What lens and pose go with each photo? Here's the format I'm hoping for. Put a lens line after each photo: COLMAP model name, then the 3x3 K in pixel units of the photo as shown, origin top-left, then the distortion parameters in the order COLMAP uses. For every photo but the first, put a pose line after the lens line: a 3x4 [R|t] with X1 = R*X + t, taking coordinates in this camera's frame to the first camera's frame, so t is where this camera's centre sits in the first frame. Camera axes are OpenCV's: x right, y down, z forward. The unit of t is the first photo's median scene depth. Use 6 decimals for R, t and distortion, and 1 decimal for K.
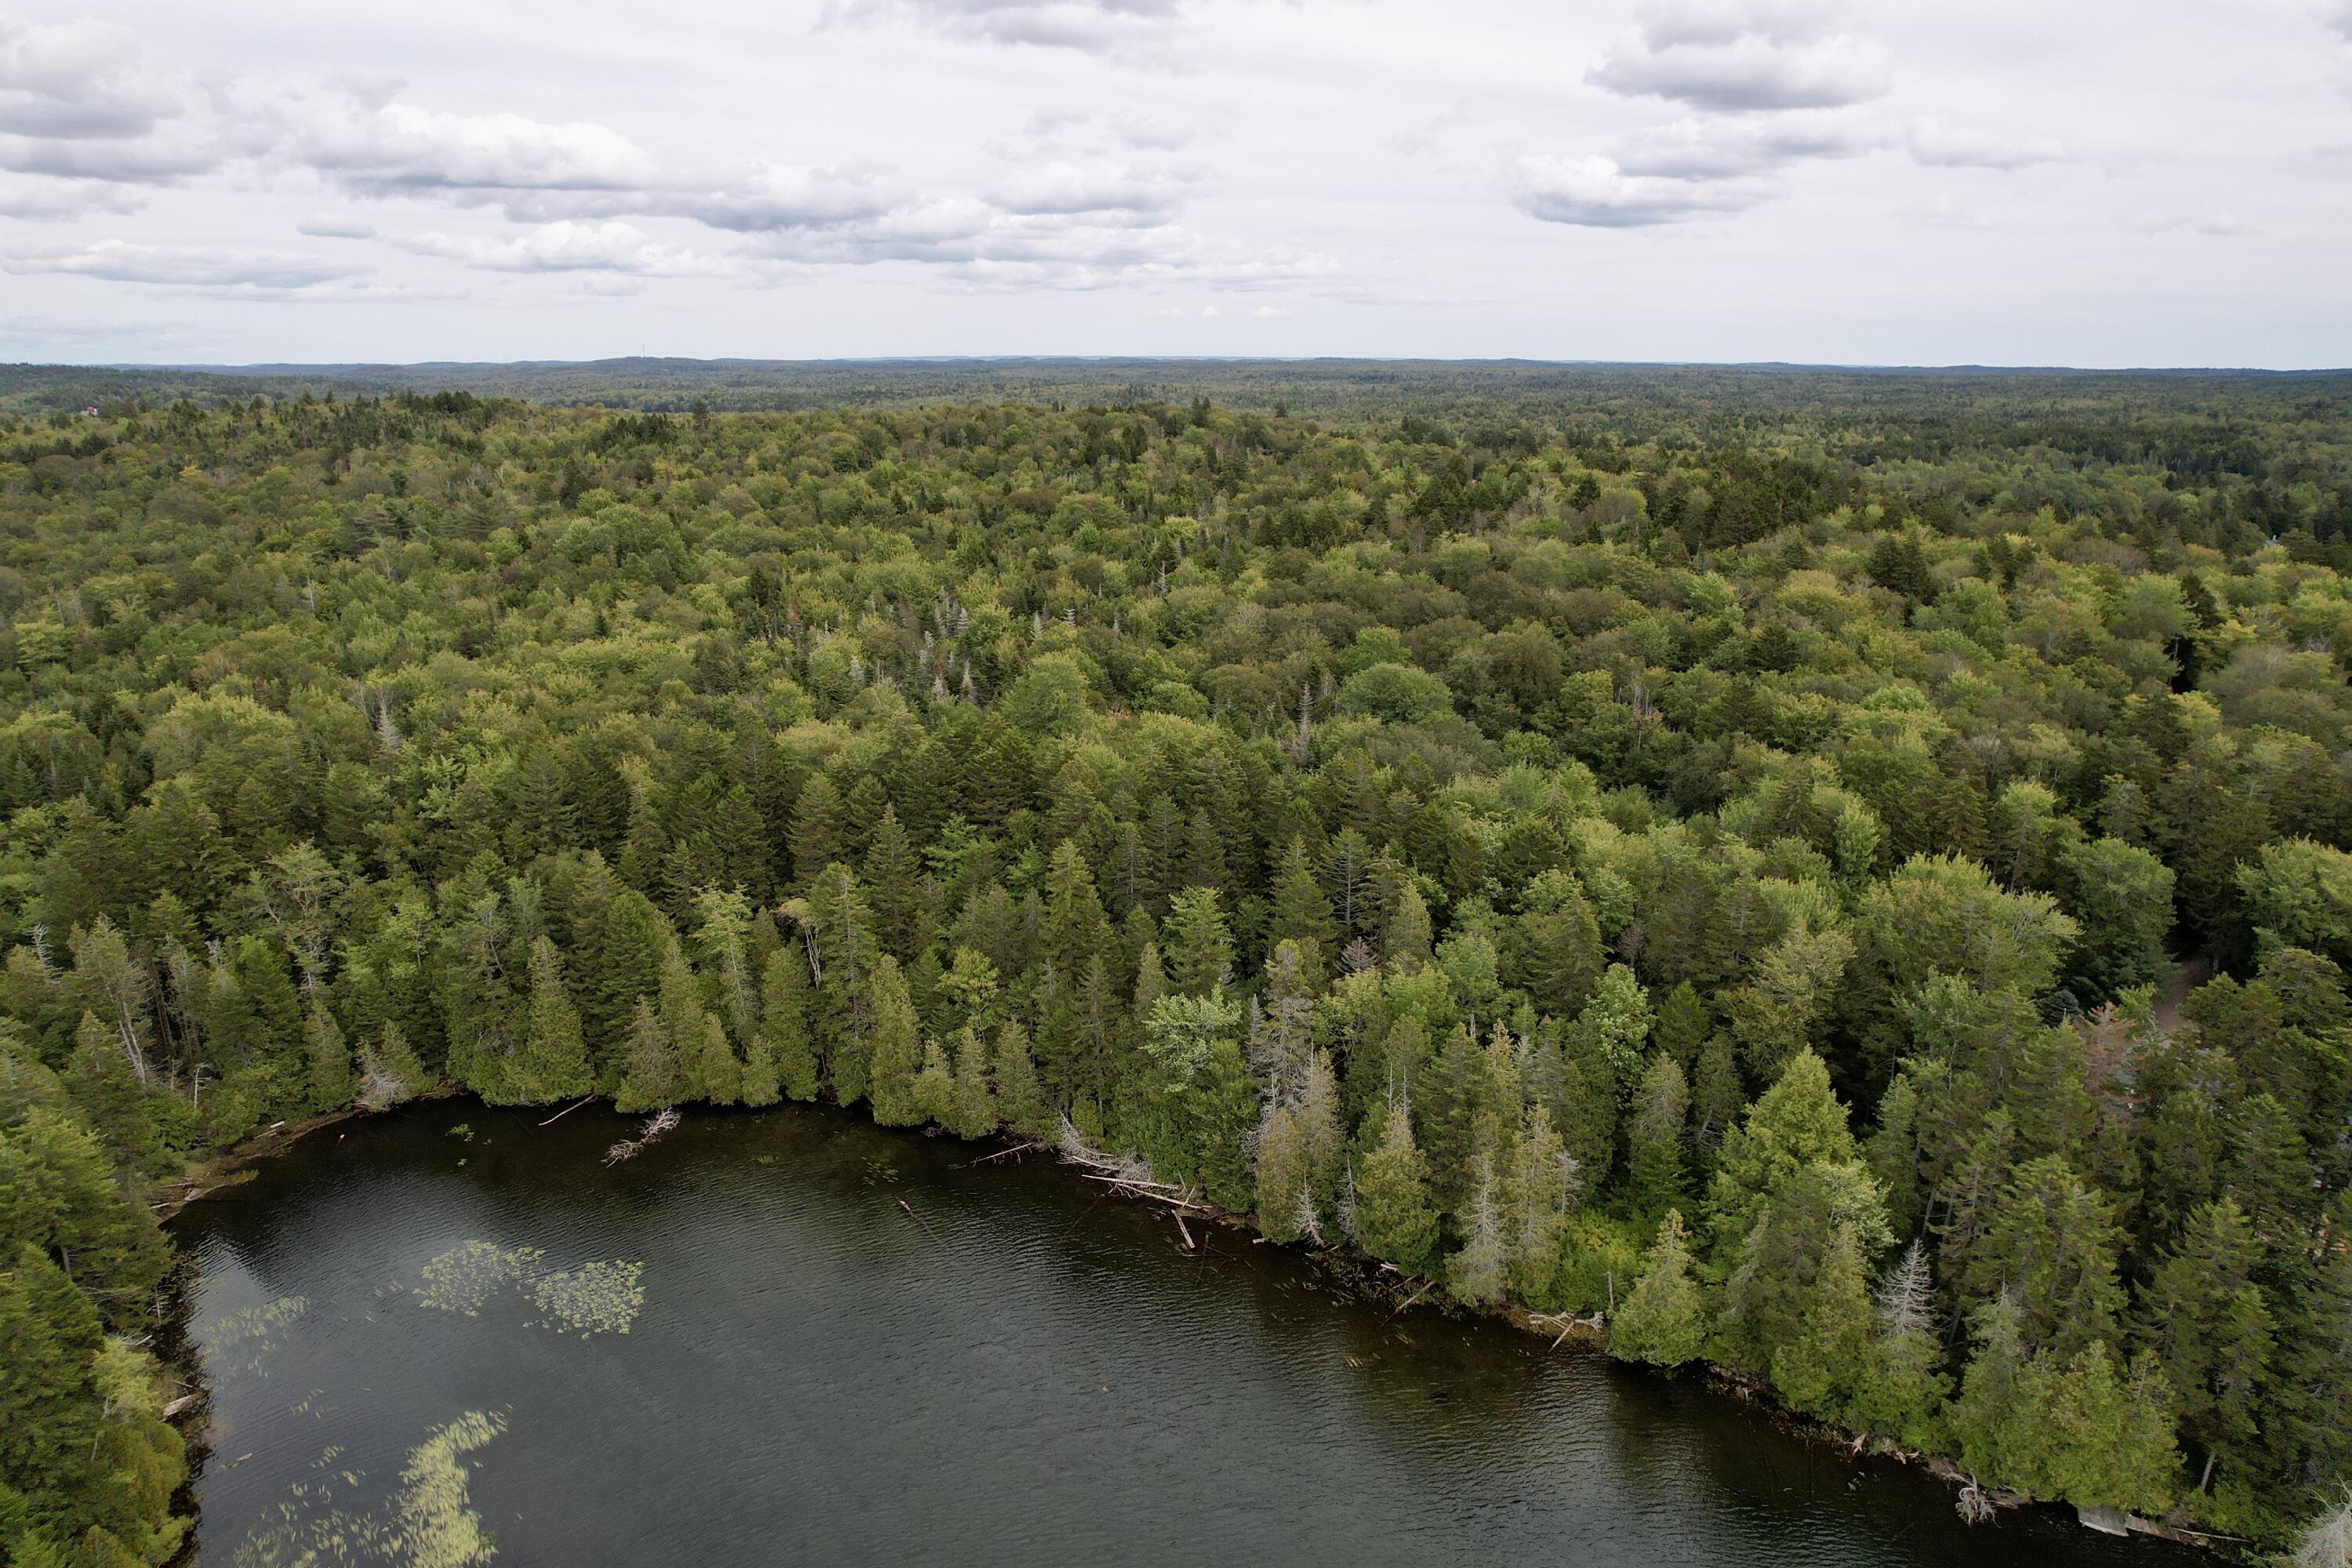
lens RADIAL K [[1502.1, 0, 1163.4], [0, 1502.1, 816.1], [0, 0, 1]] dist [-0.082715, 0.075321]
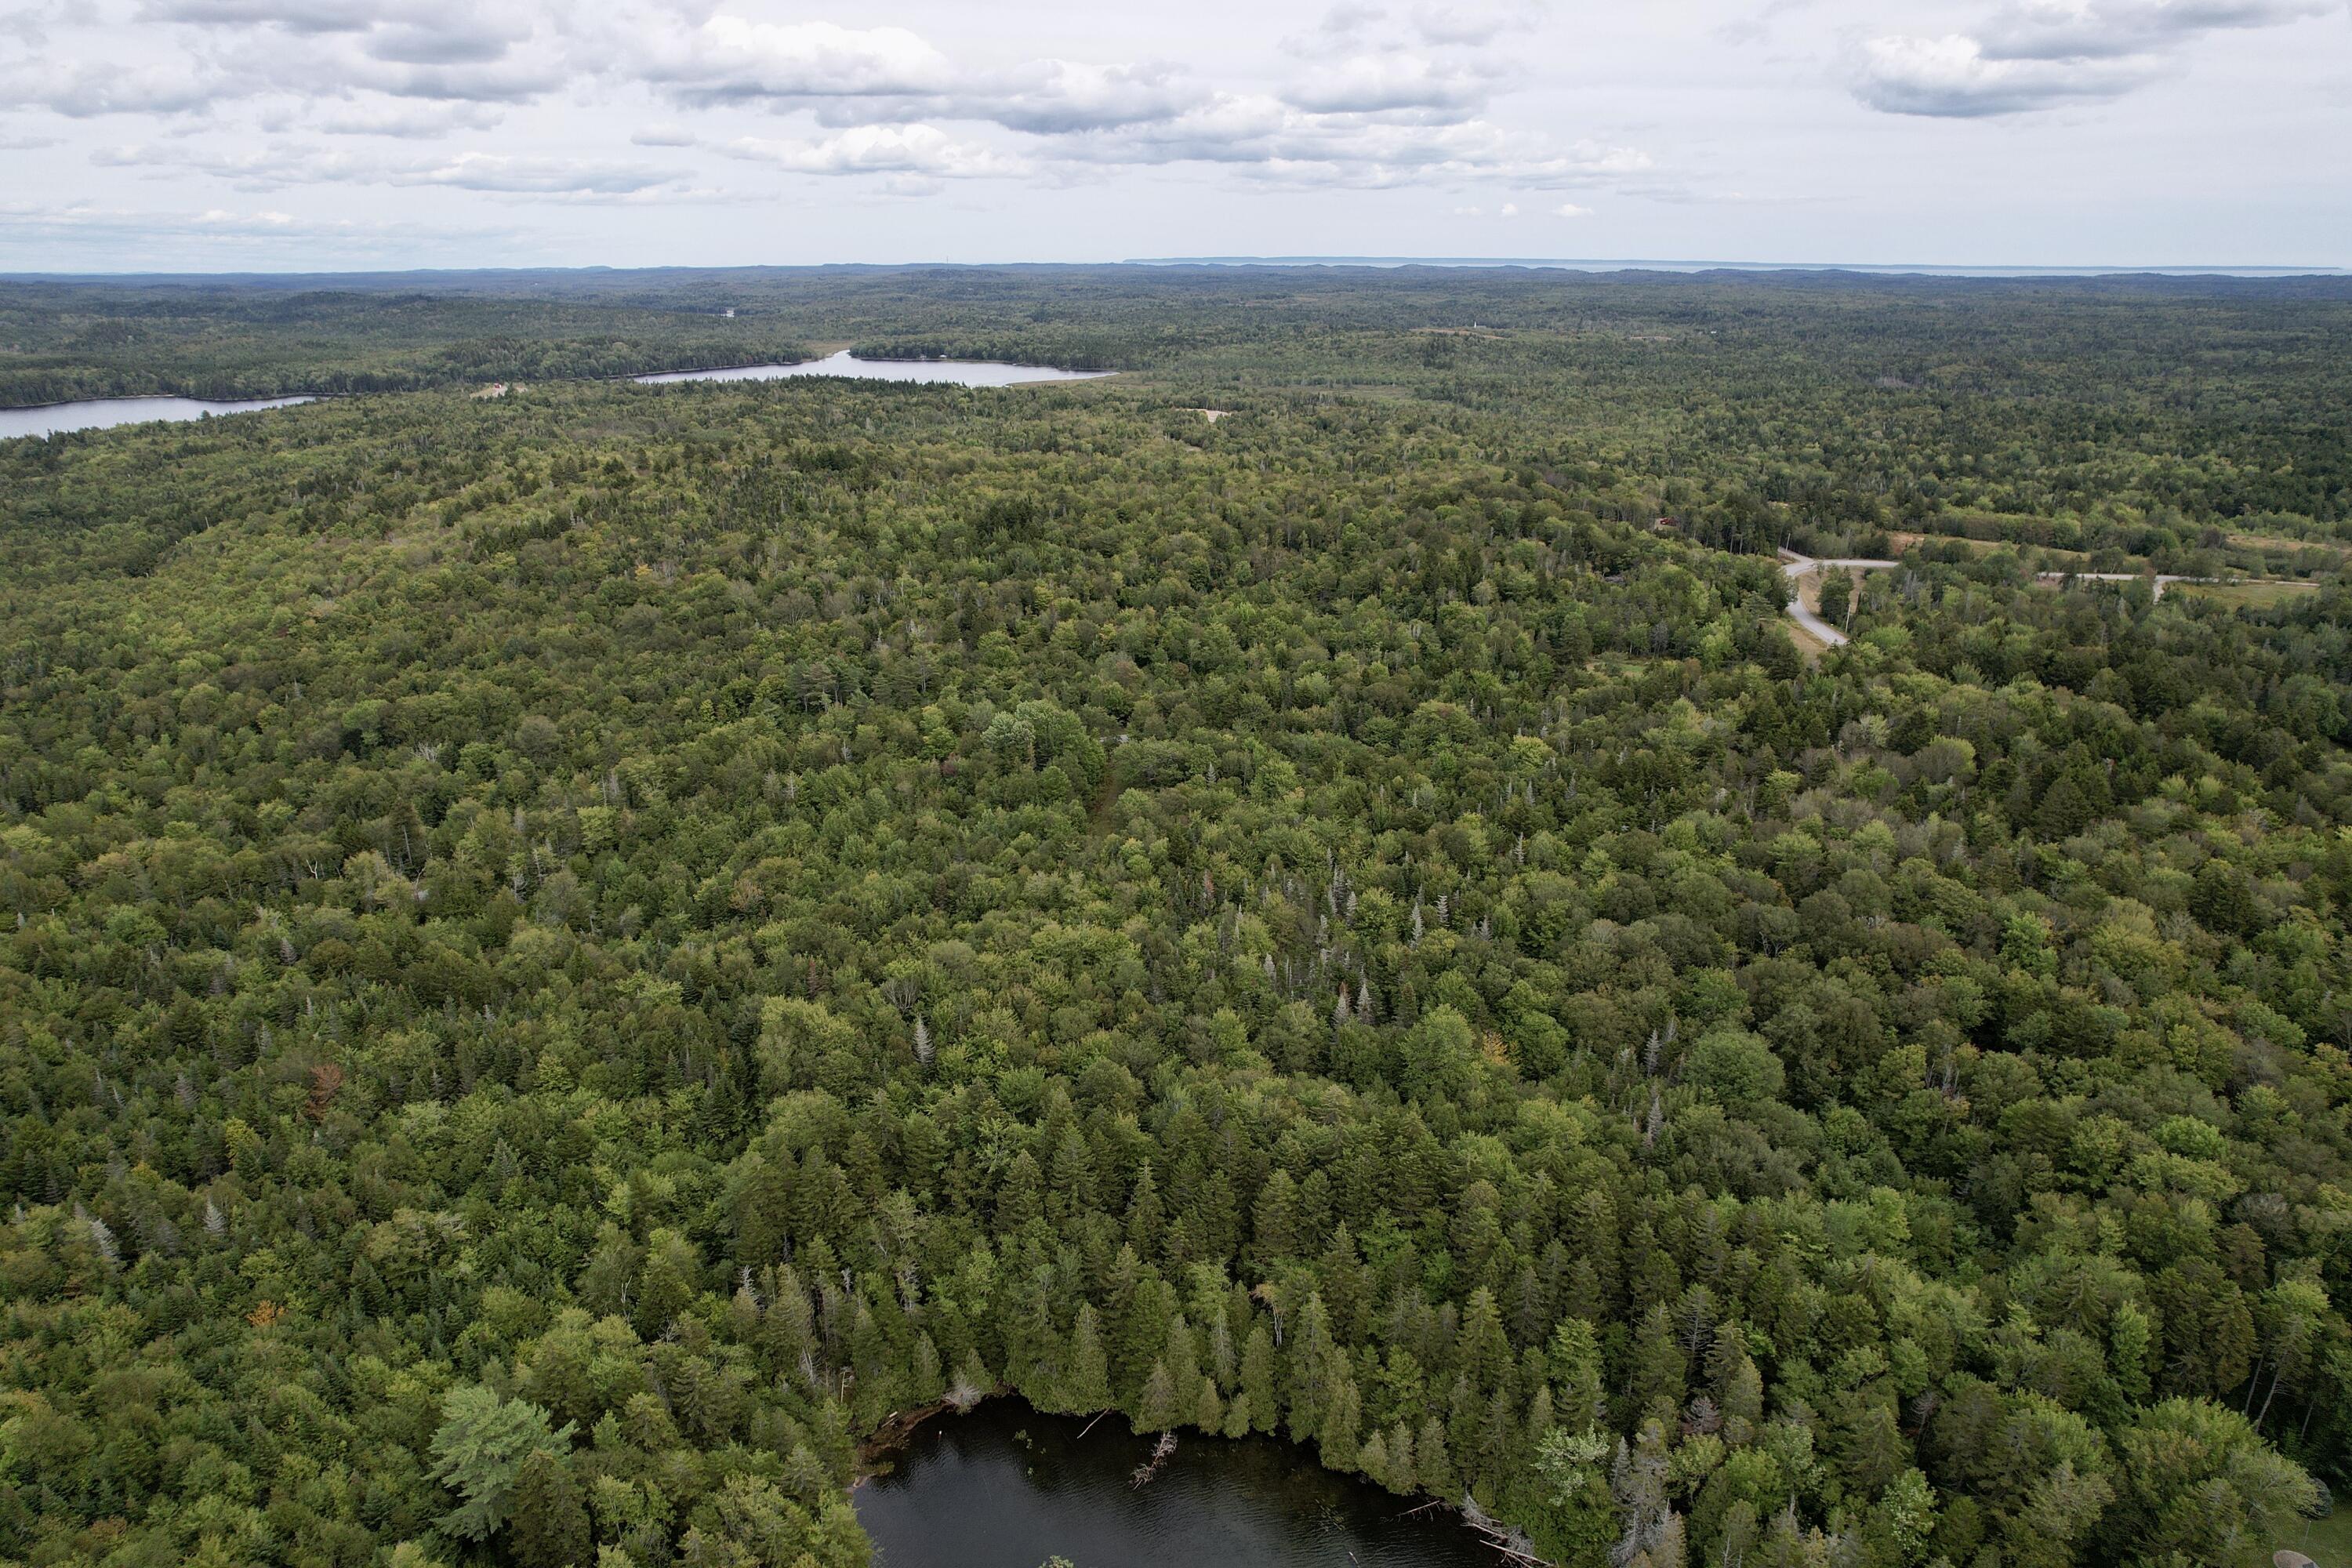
lens RADIAL K [[1502.1, 0, 1163.4], [0, 1502.1, 816.1], [0, 0, 1]] dist [-0.082715, 0.075321]
pose [[0.983459, 0.056867, -0.171974, -0.127448], [-0.045316, 0.996491, 0.070368, -0.439452], [0.175372, -0.061411, 0.982585, -0.293057]]
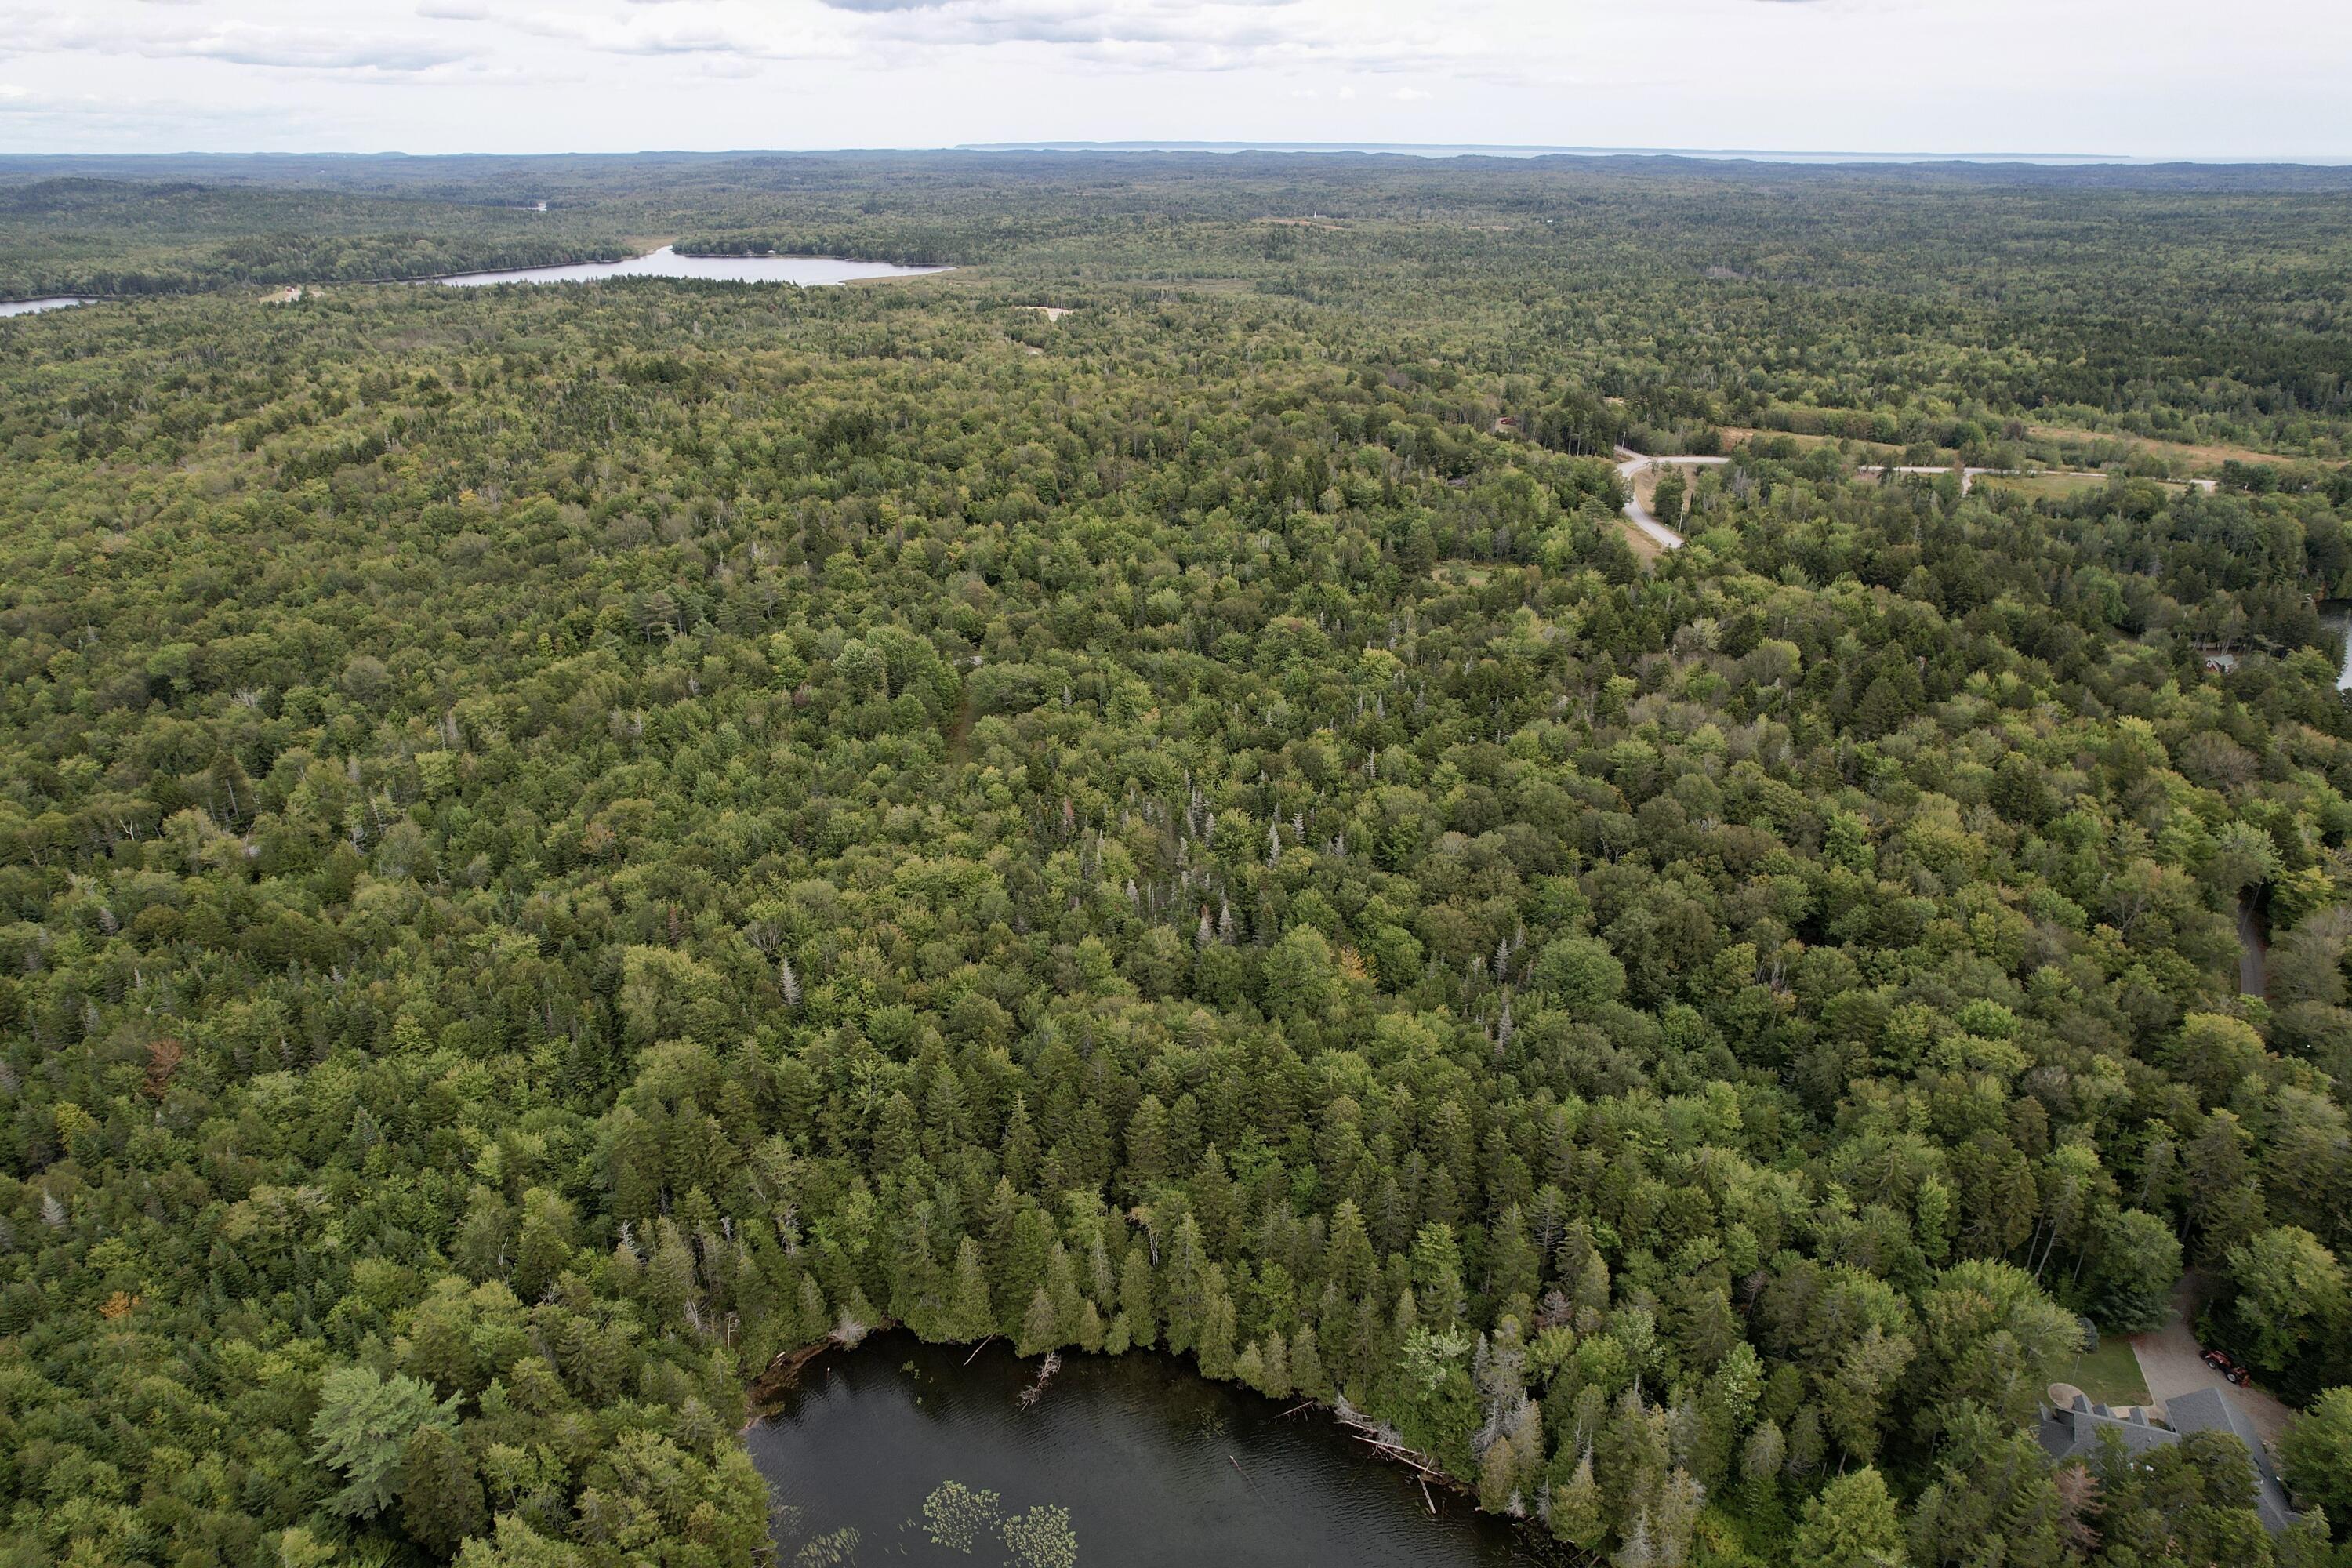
lens RADIAL K [[1502.1, 0, 1163.4], [0, 1502.1, 816.1], [0, 0, 1]] dist [-0.082715, 0.075321]
pose [[0.996804, 0.029310, -0.074310, -0.129712], [-0.019118, 0.990752, 0.134331, -0.475031], [0.077560, -0.132481, 0.988146, -0.306240]]
